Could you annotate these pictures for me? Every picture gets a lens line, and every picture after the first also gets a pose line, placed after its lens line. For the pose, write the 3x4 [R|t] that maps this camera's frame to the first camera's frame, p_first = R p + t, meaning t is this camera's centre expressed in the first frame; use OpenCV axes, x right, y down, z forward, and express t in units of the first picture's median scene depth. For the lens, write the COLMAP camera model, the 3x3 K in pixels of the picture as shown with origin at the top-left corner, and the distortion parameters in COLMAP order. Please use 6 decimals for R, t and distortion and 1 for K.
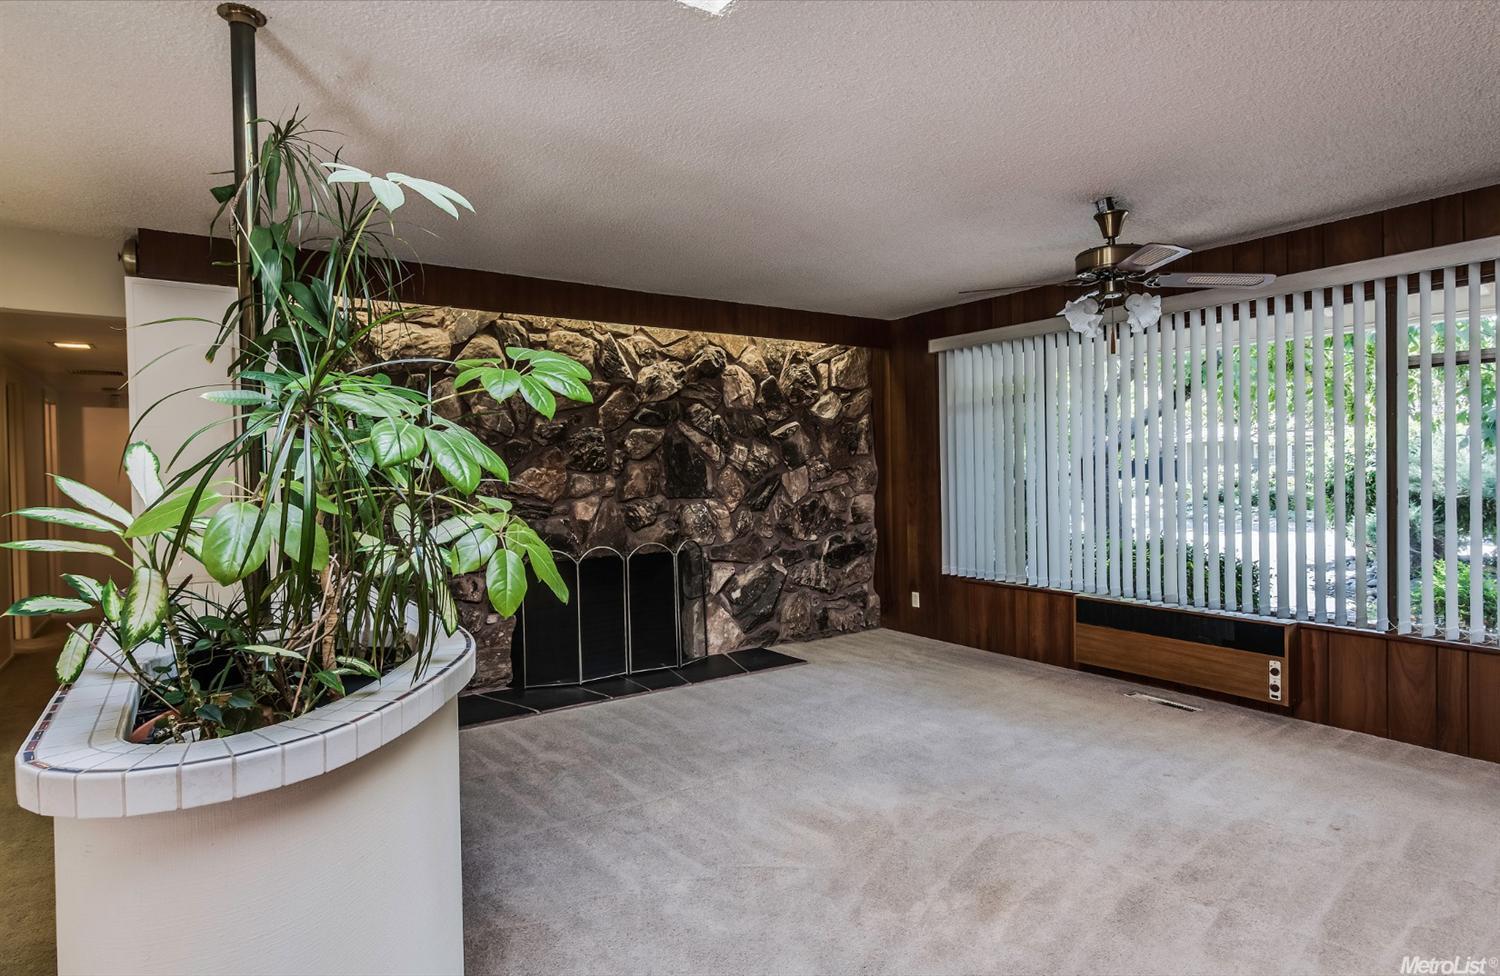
lens RADIAL K [[805.8, 0, 753.9], [0, 805.8, 481.1], [0, 0, 1]] dist [0.003614, 0.002137]
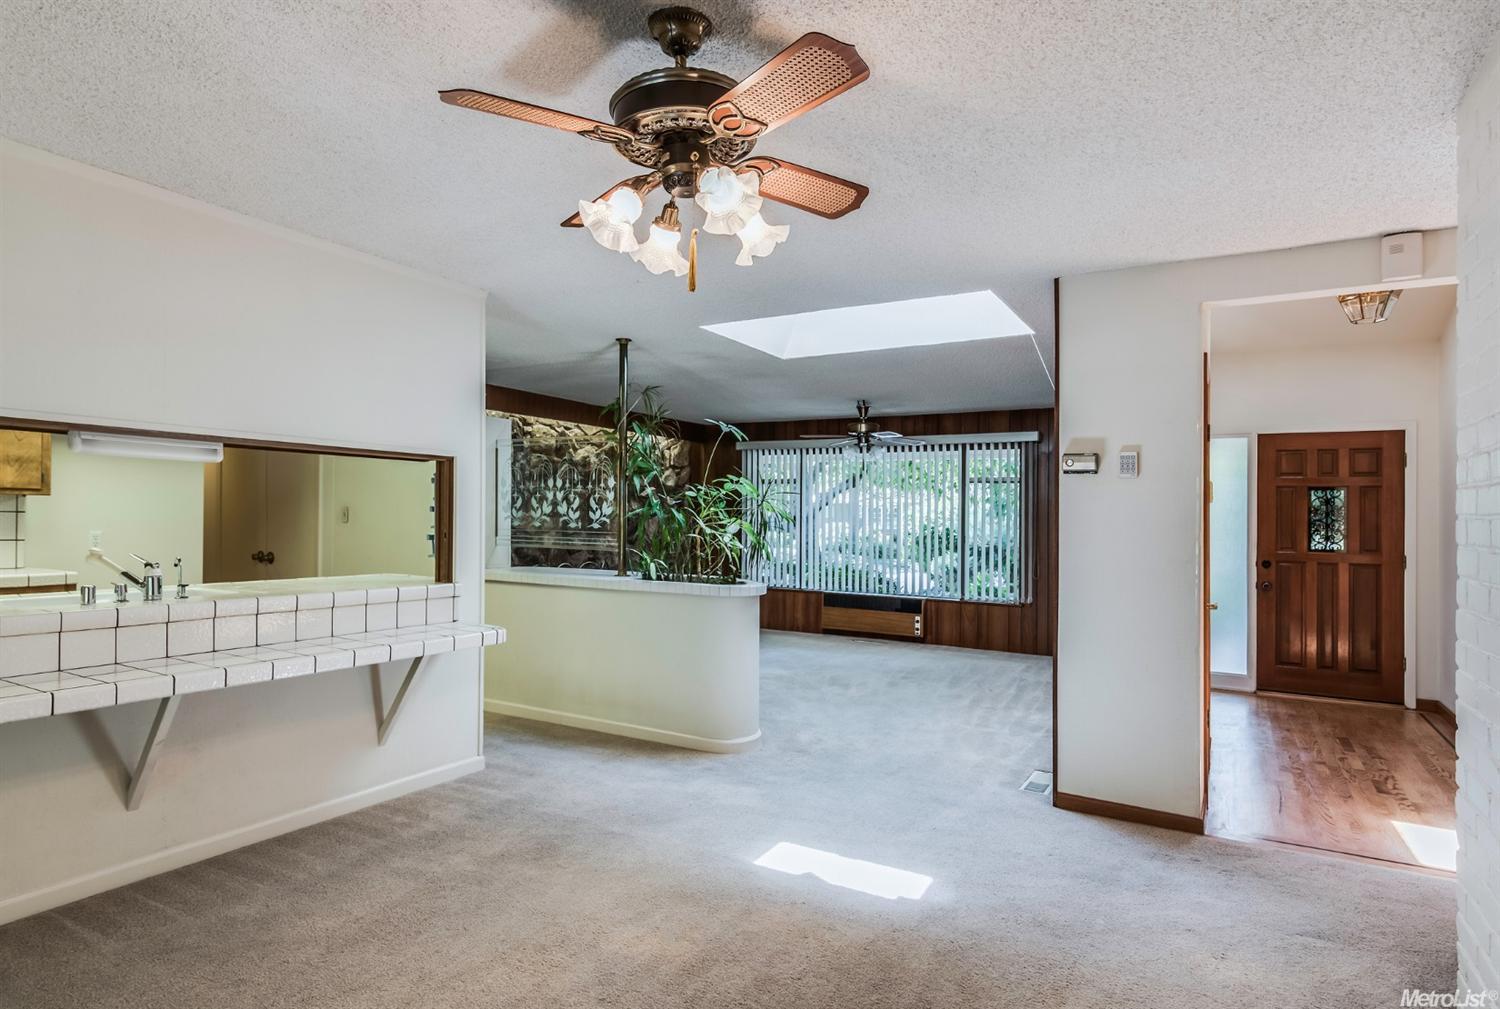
lens RADIAL K [[835.4, 0, 756.3], [0, 835.4, 497.6], [0, 0, 1]] dist [0.011259, 0.003014]
pose [[0.904895, 0.043103, 0.423446, -0.540205], [-0.025249, 0.998543, -0.047686, 0.021572], [-0.424885, 0.032459, 0.904665, -0.647045]]
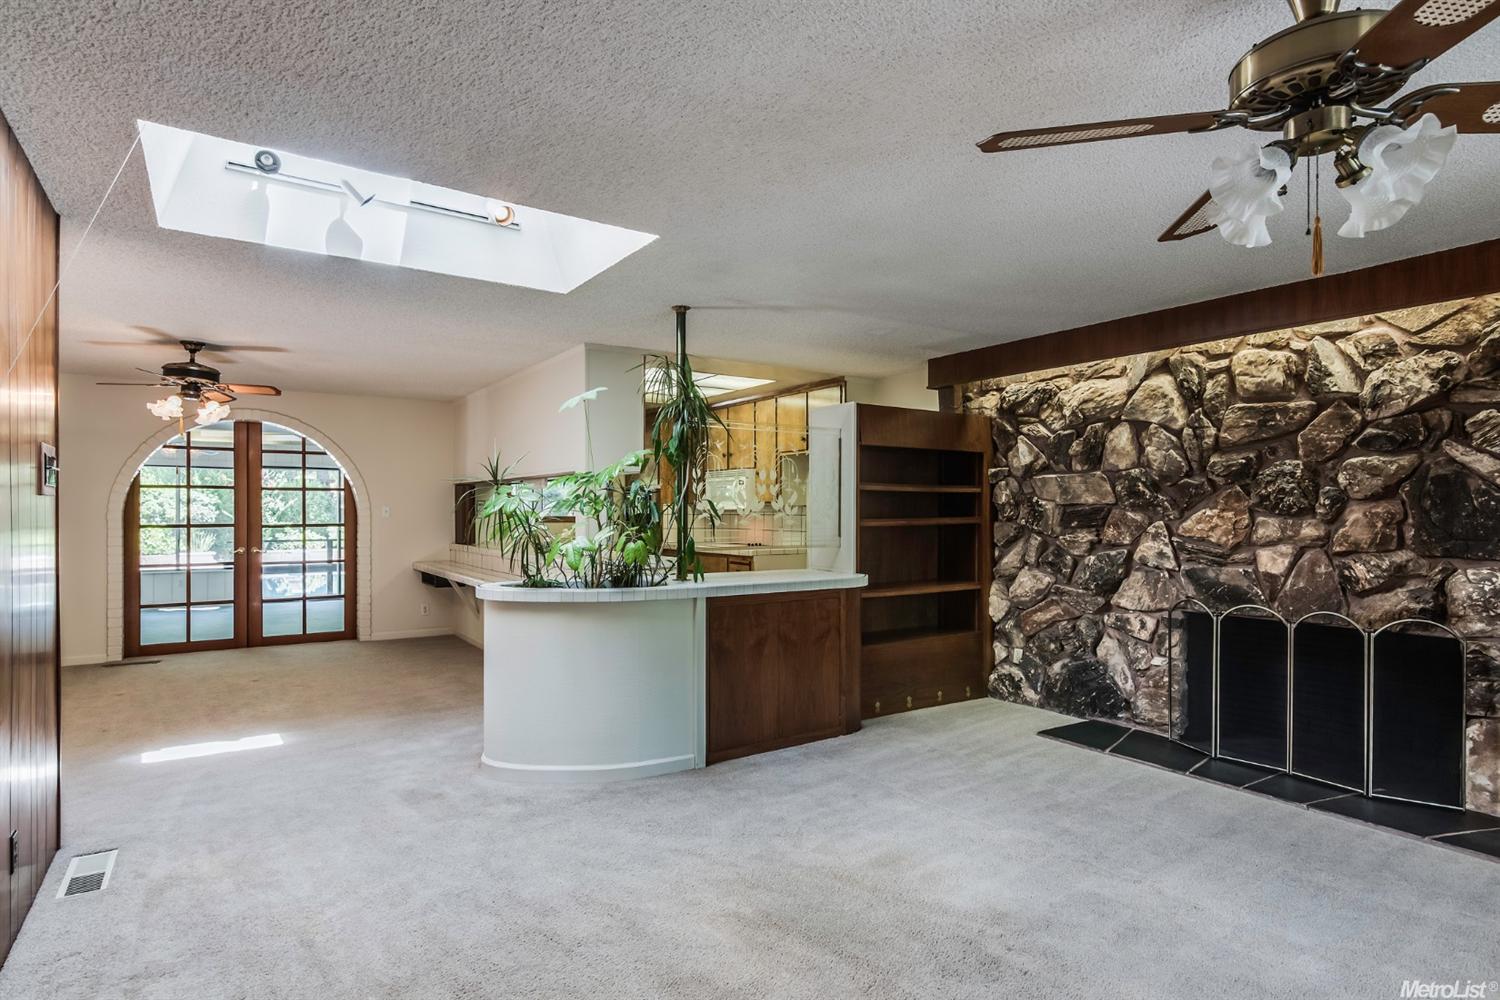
lens RADIAL K [[793.7, 0, 732.9], [0, 793.7, 524.8], [0, 0, 1]] dist [-0.005266, -0.000646]
pose [[-0.030724, 0.031067, -0.999045, 0.629357], [-0.019622, 0.999305, 0.031678, -0.016380], [0.999335, 0.020577, -0.030093, 0.481733]]
